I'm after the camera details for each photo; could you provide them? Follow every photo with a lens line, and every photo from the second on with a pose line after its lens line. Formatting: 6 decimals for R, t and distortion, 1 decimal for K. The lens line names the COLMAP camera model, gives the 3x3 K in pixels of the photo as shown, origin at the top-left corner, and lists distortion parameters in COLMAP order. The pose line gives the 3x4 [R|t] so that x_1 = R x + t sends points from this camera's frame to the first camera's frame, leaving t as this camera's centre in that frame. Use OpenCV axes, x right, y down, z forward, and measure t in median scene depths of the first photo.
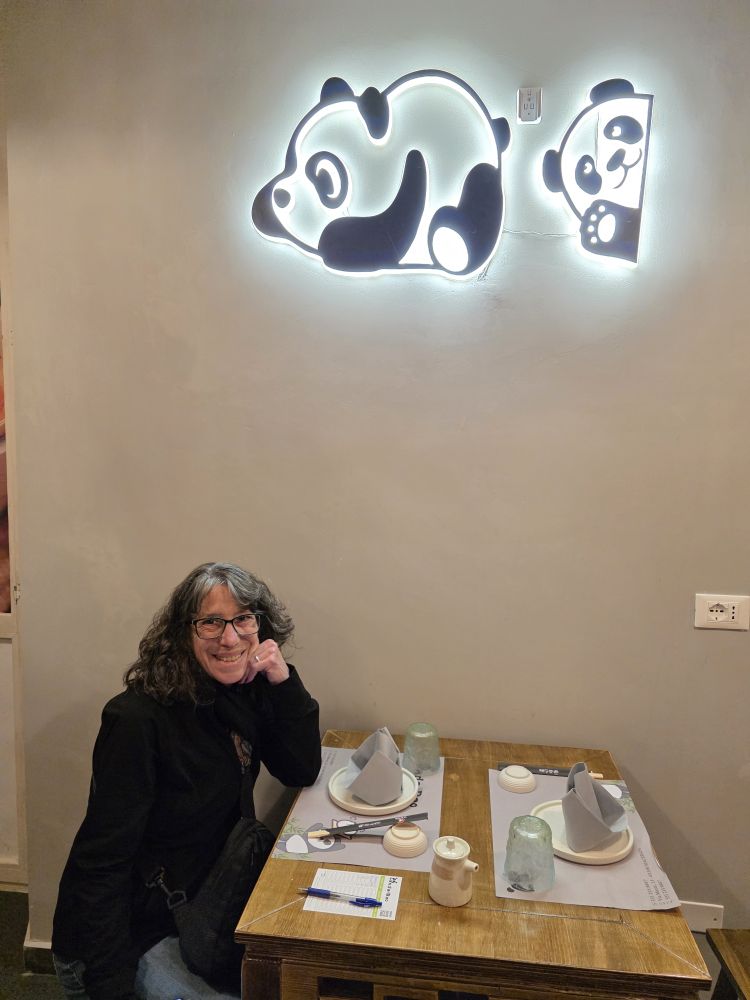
lens RADIAL K [[663.7, 0, 373.5], [0, 663.7, 499.5], [0, 0, 1]] dist [-0.006528, -0.000686]
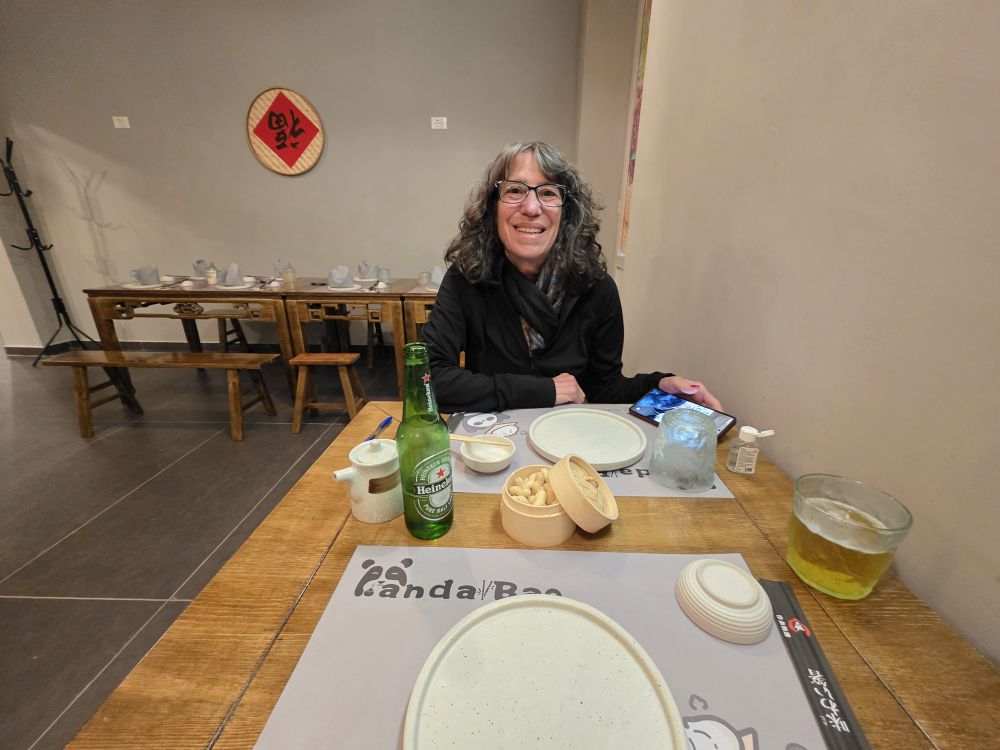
lens RADIAL K [[402.3, 0, 498.0], [0, 402.3, 378.6], [0, 0, 1]] dist [0.000688, -0.000072]
pose [[0.053258, 0.342914, -0.937856, 0.492746], [-0.106419, 0.935789, 0.336115, 0.287873], [0.992894, 0.081905, 0.086331, 1.053467]]
